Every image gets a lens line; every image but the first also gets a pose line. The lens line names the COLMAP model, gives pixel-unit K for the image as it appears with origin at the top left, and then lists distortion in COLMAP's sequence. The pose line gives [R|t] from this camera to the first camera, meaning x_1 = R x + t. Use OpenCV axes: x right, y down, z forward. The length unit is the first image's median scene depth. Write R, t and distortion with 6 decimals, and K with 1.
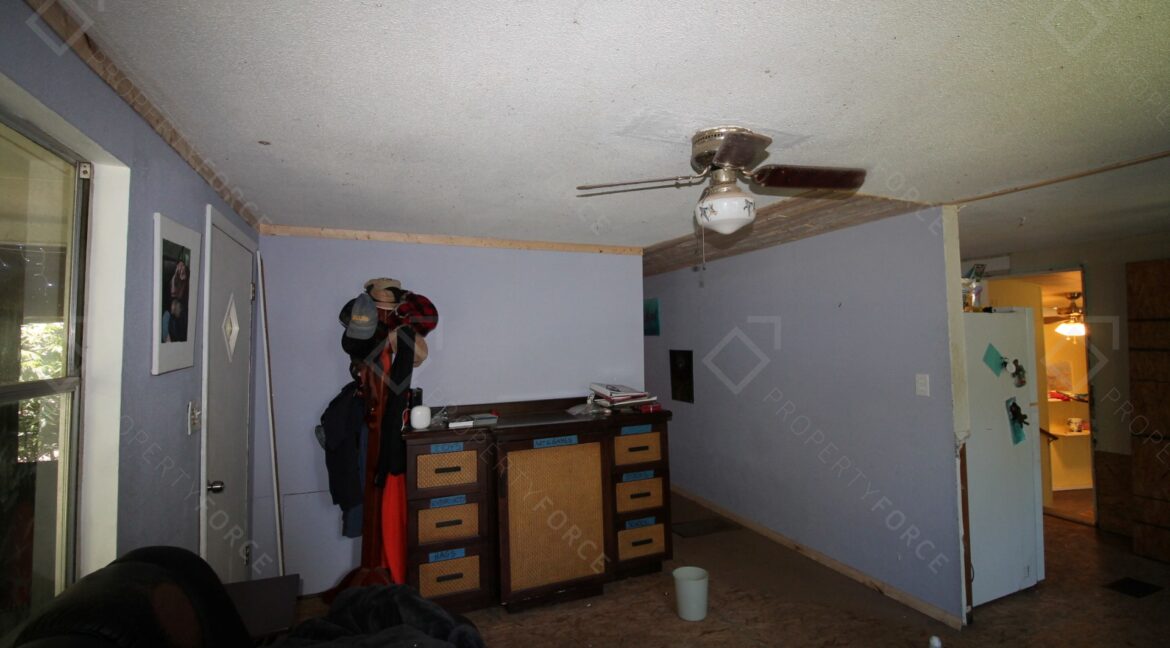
lens RADIAL K [[551.0, 0, 594.1], [0, 551.0, 310.2], [0, 0, 1]] dist [-0.001805, -0.011903]
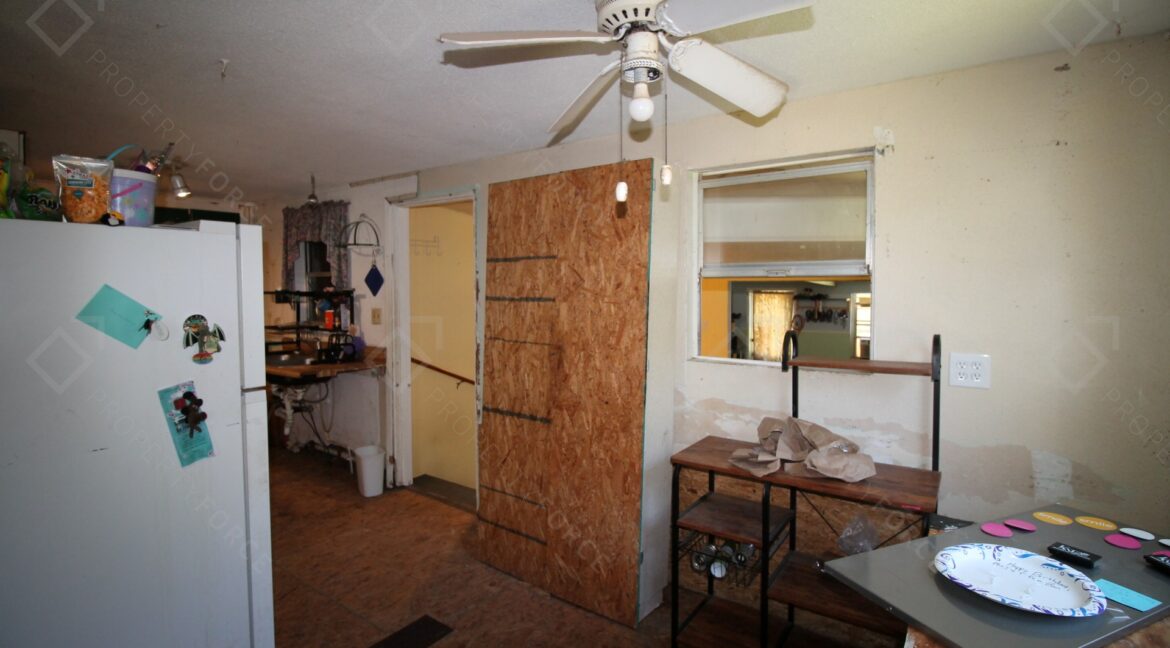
lens RADIAL K [[551.0, 0, 594.1], [0, 551.0, 310.2], [0, 0, 1]] dist [-0.001805, -0.011903]
pose [[0.839114, -0.009434, 0.543875, 0.823368], [-0.041403, 0.995842, 0.081151, 0.023648], [-0.542378, -0.090613, 0.835234, 0.323097]]
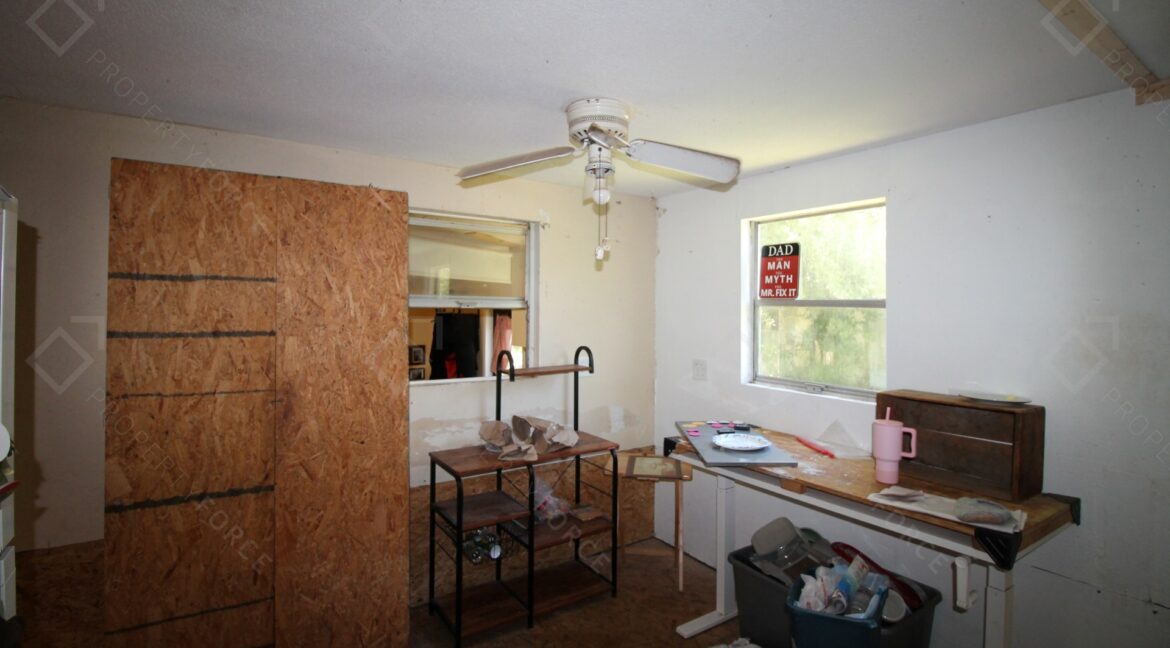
lens RADIAL K [[551.0, 0, 594.1], [0, 551.0, 310.2], [0, 0, 1]] dist [-0.001805, -0.011903]
pose [[-0.218810, 0.012259, 0.975690, 0.493985], [-0.061268, 0.997775, -0.026277, 0.043360], [-0.973842, -0.065528, -0.217572, 0.815185]]
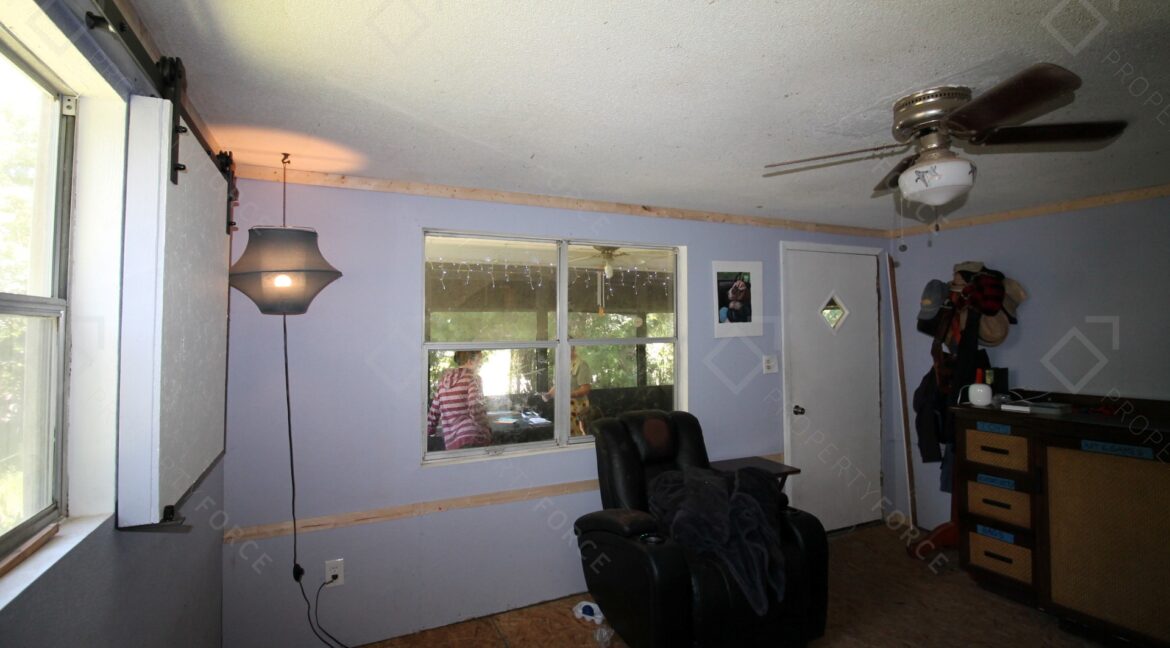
lens RADIAL K [[551.0, 0, 594.1], [0, 551.0, 310.2], [0, 0, 1]] dist [-0.001805, -0.011903]
pose [[0.056512, -0.019082, -0.998220, 0.663392], [0.061930, 0.997959, -0.015571, 0.007446], [0.996479, -0.060939, 0.057579, 0.227364]]
